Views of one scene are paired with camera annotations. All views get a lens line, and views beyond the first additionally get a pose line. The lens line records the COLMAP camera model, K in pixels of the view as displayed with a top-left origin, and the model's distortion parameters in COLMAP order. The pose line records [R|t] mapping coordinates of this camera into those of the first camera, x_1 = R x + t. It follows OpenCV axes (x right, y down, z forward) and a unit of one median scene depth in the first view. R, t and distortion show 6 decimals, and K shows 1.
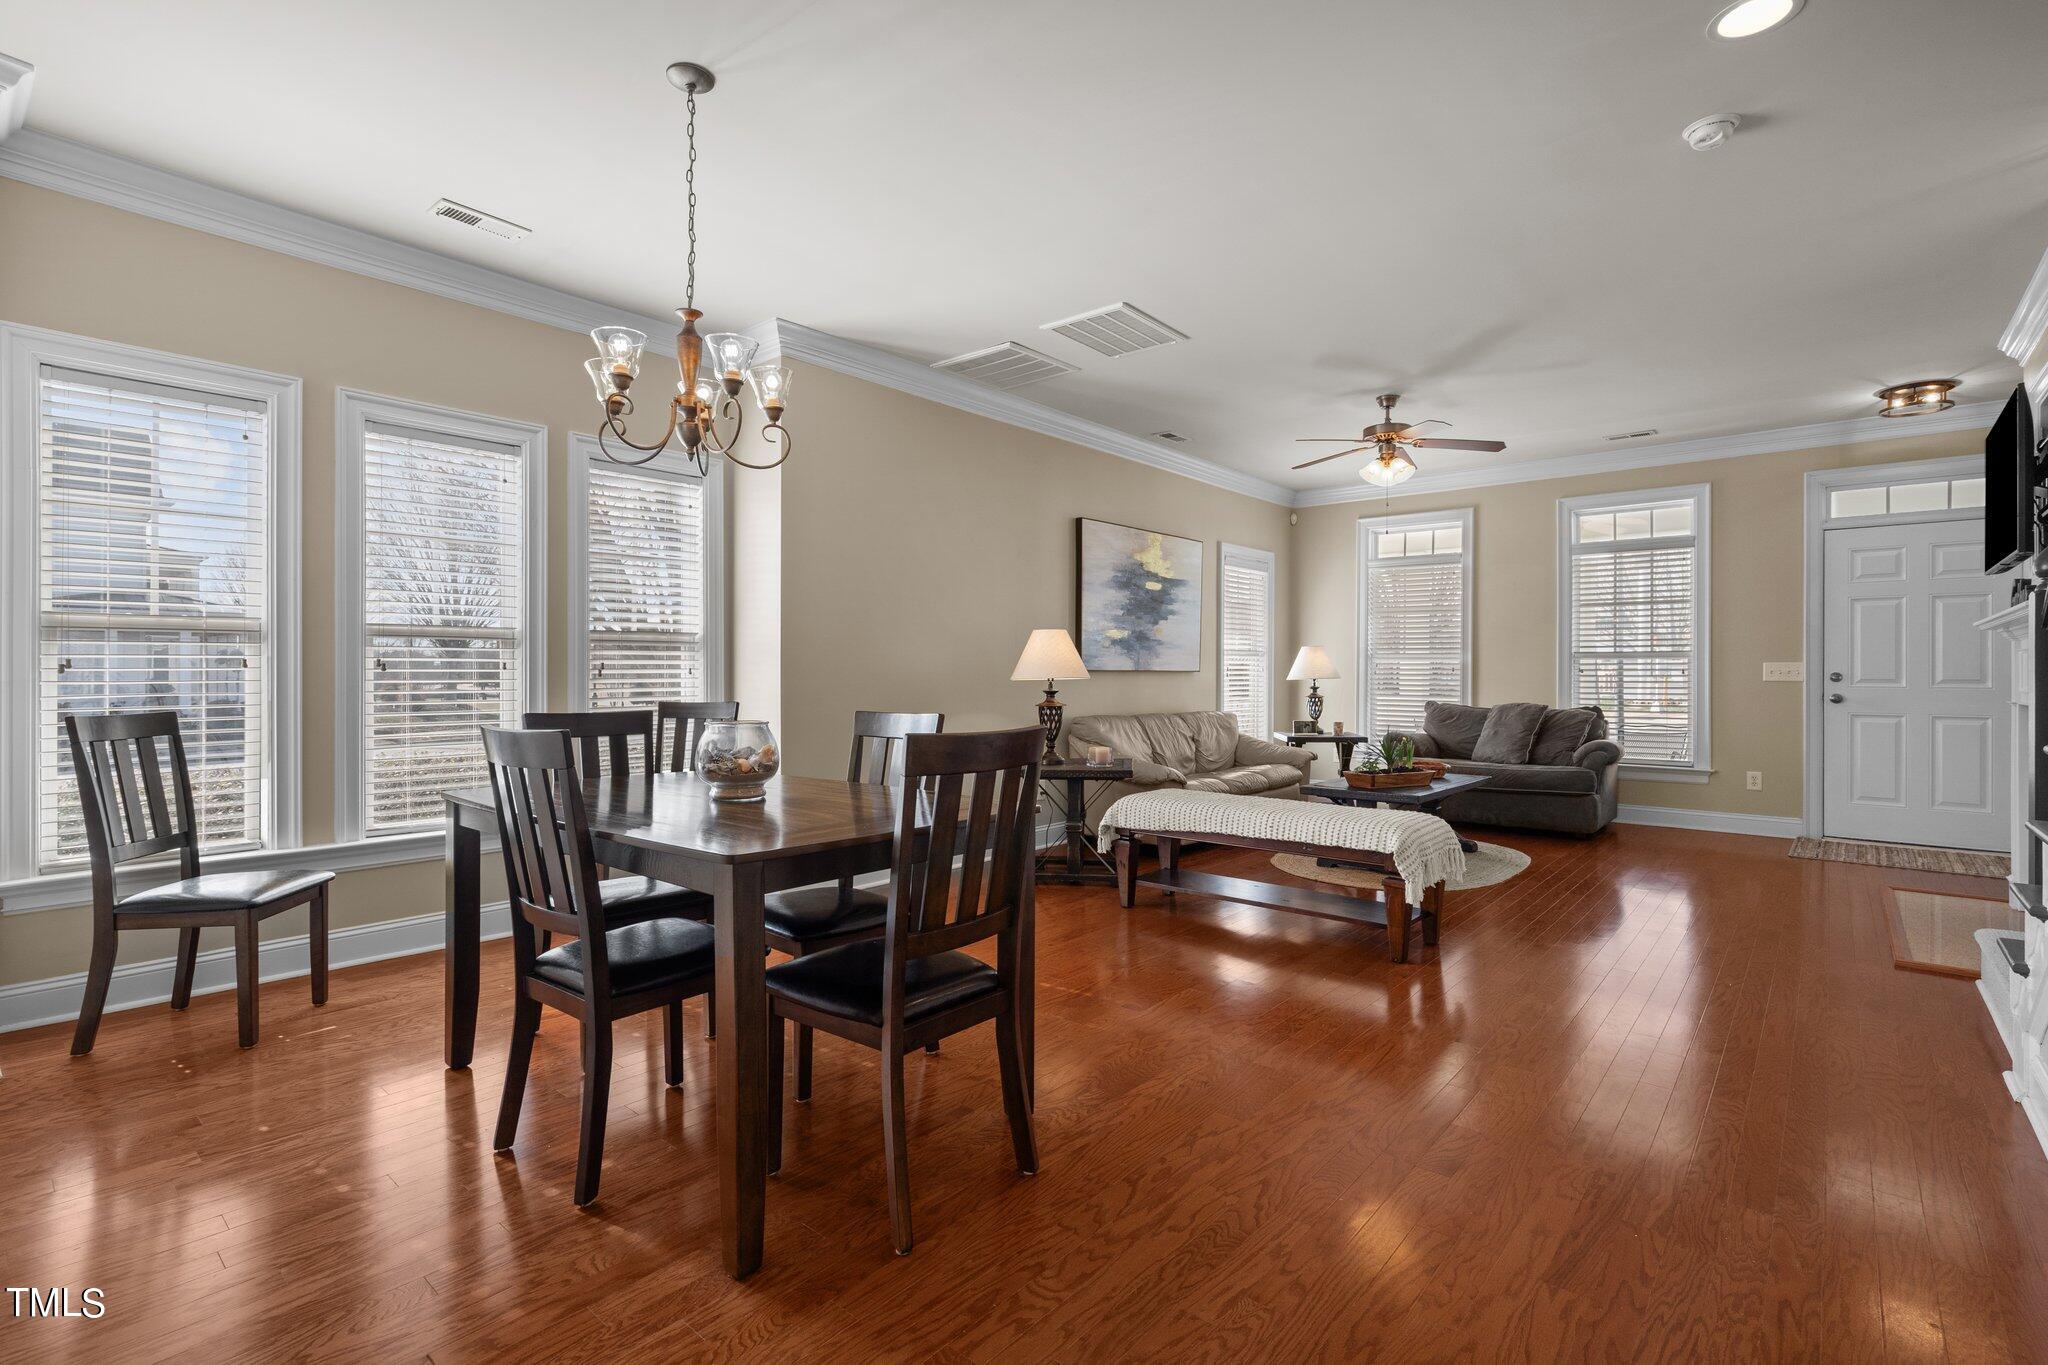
lens RADIAL K [[940.6, 0, 1027.6], [0, 940.6, 669.1], [0, 0, 1]] dist [0.001098, 0.000674]
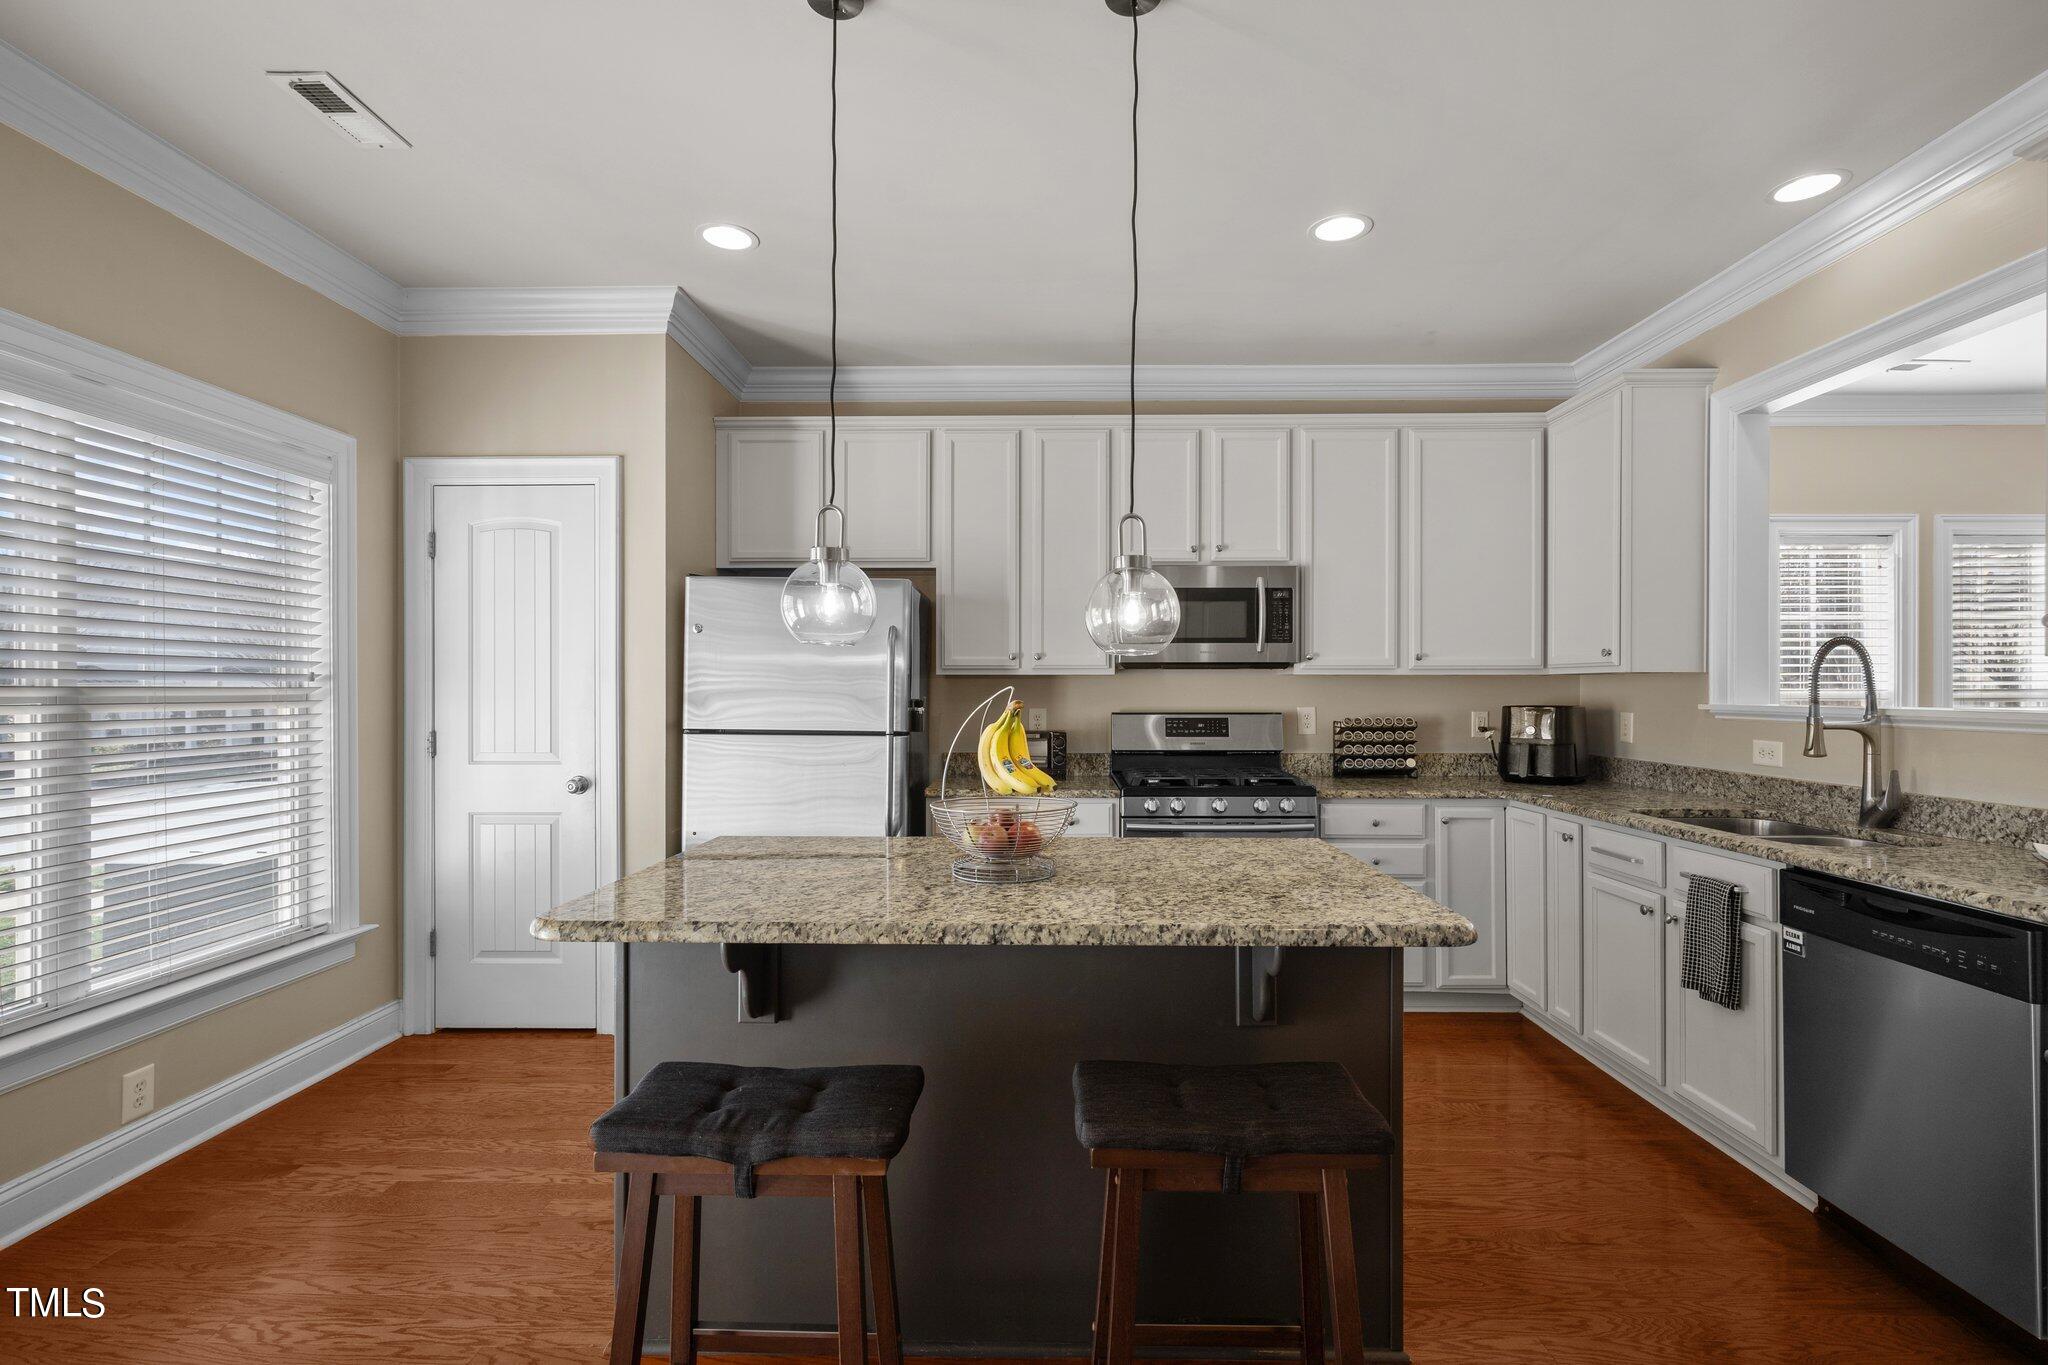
lens RADIAL K [[945.3, 0, 1037.2], [0, 945.3, 687.9], [0, 0, 1]] dist [-0.000383, 0.001458]
pose [[0.639911, 0.000957, -0.768448, -0.194169], [0.002815, 0.999990, 0.003590, -0.033251], [0.768444, -0.004460, 0.639902, -0.355772]]
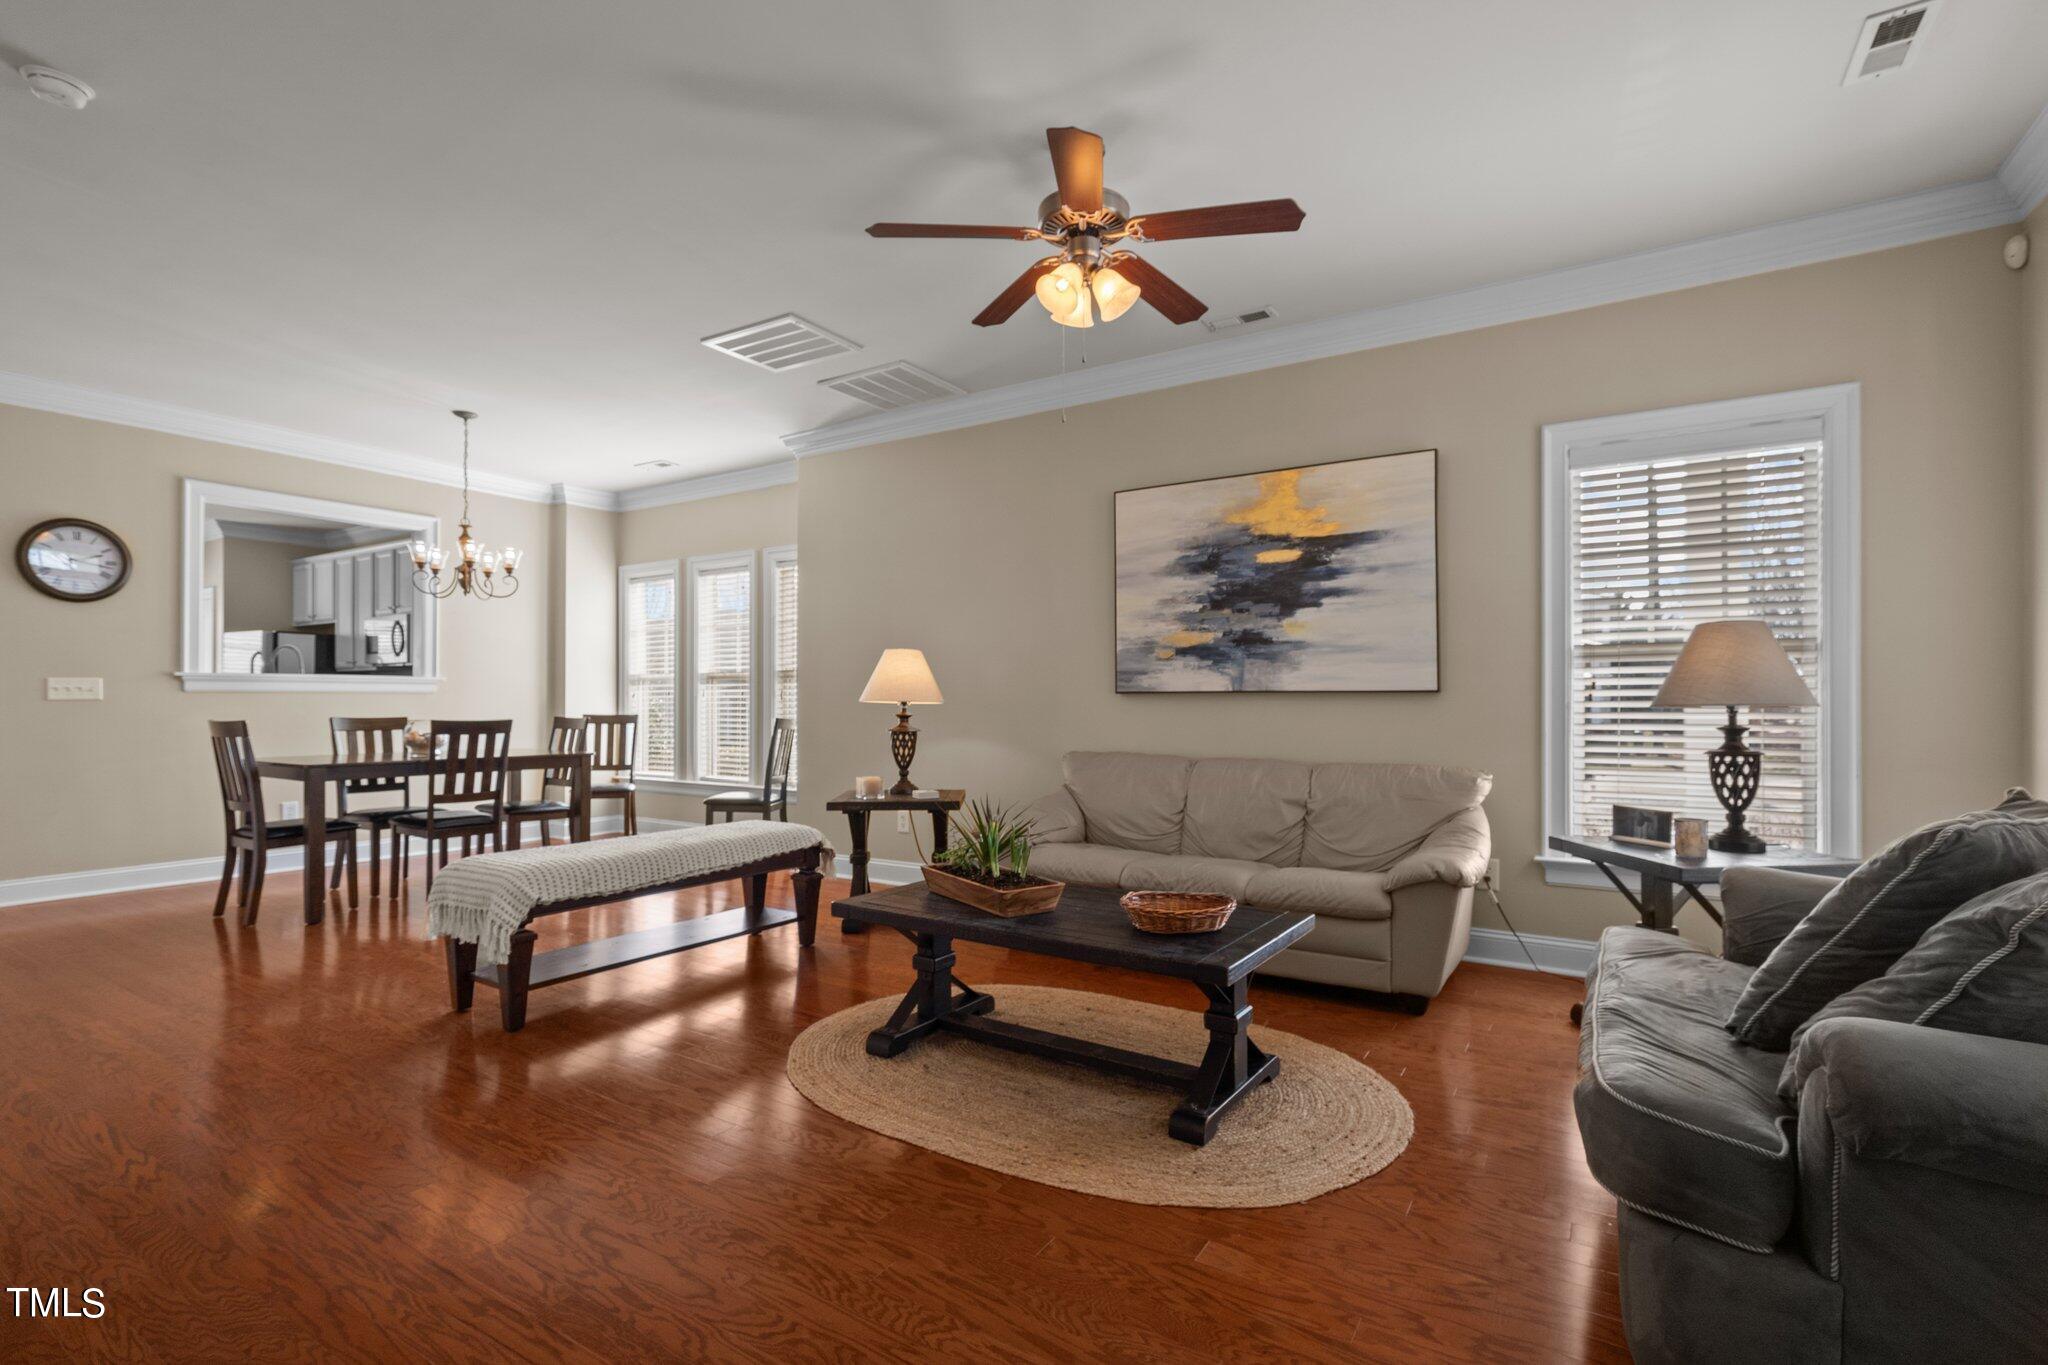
lens RADIAL K [[931.3, 0, 1029.3], [0, 931.3, 688.0], [0, 0, 1]] dist [-0.002084, 0.000184]
pose [[0.145032, -0.017490, -0.989272, 0.754472], [0.003223, 0.999847, -0.017205, 0.010239], [0.989422, -0.000693, 0.145066, 0.777770]]
